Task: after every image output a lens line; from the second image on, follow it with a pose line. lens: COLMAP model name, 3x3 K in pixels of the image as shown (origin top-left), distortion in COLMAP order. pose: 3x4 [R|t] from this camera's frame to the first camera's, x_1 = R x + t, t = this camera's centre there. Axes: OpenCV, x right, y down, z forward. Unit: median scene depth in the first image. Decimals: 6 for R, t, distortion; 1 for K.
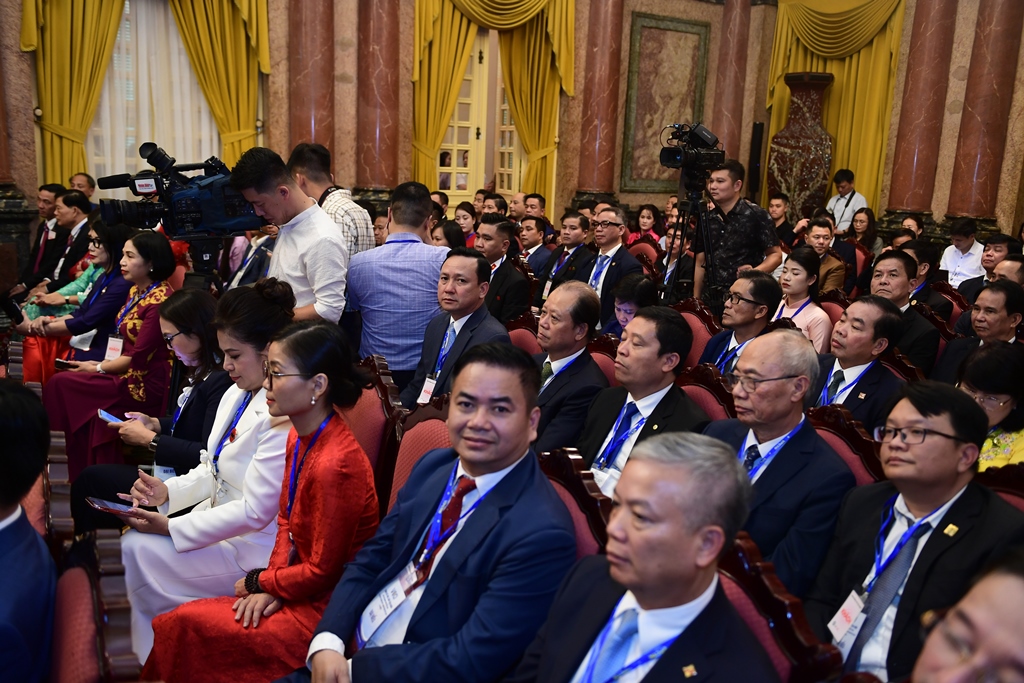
lens RADIAL K [[936.6, 0, 513.6], [0, 936.6, 333.4], [0, 0, 1]] dist [0.046069, 0.000000]
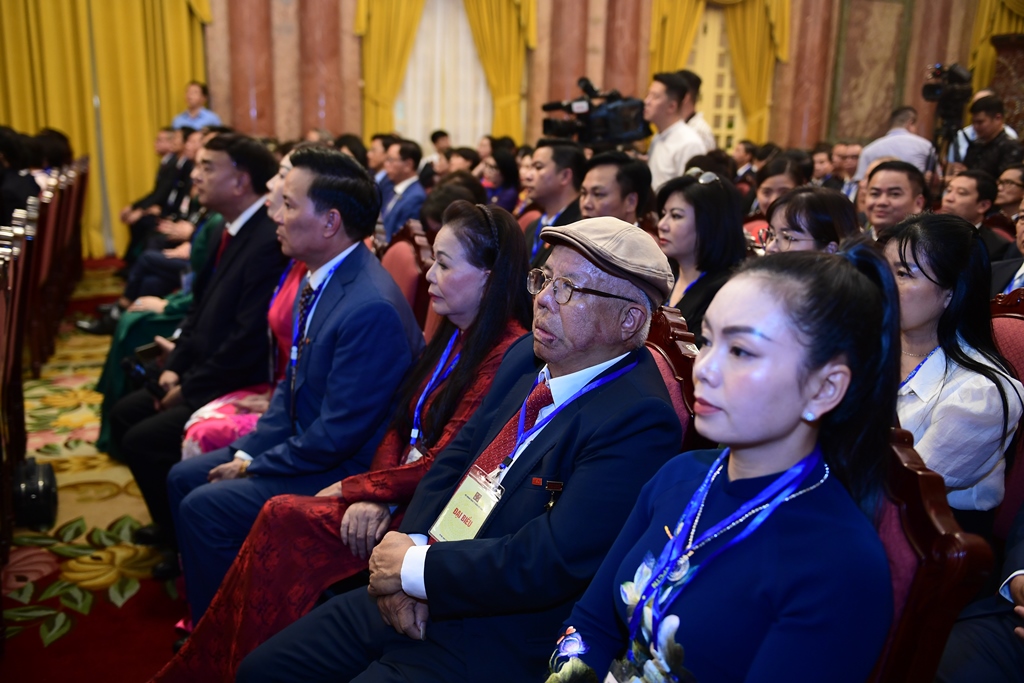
lens RADIAL K [[936.6, 0, 519.4], [0, 936.6, 331.0], [0, 0, 1]] dist [0.046069, 0.000000]
pose [[0.990400, 0.015602, -0.137344, -0.091669], [-0.014187, 0.999836, 0.011282, 0.057476], [0.137498, -0.009225, 0.990459, -0.153248]]
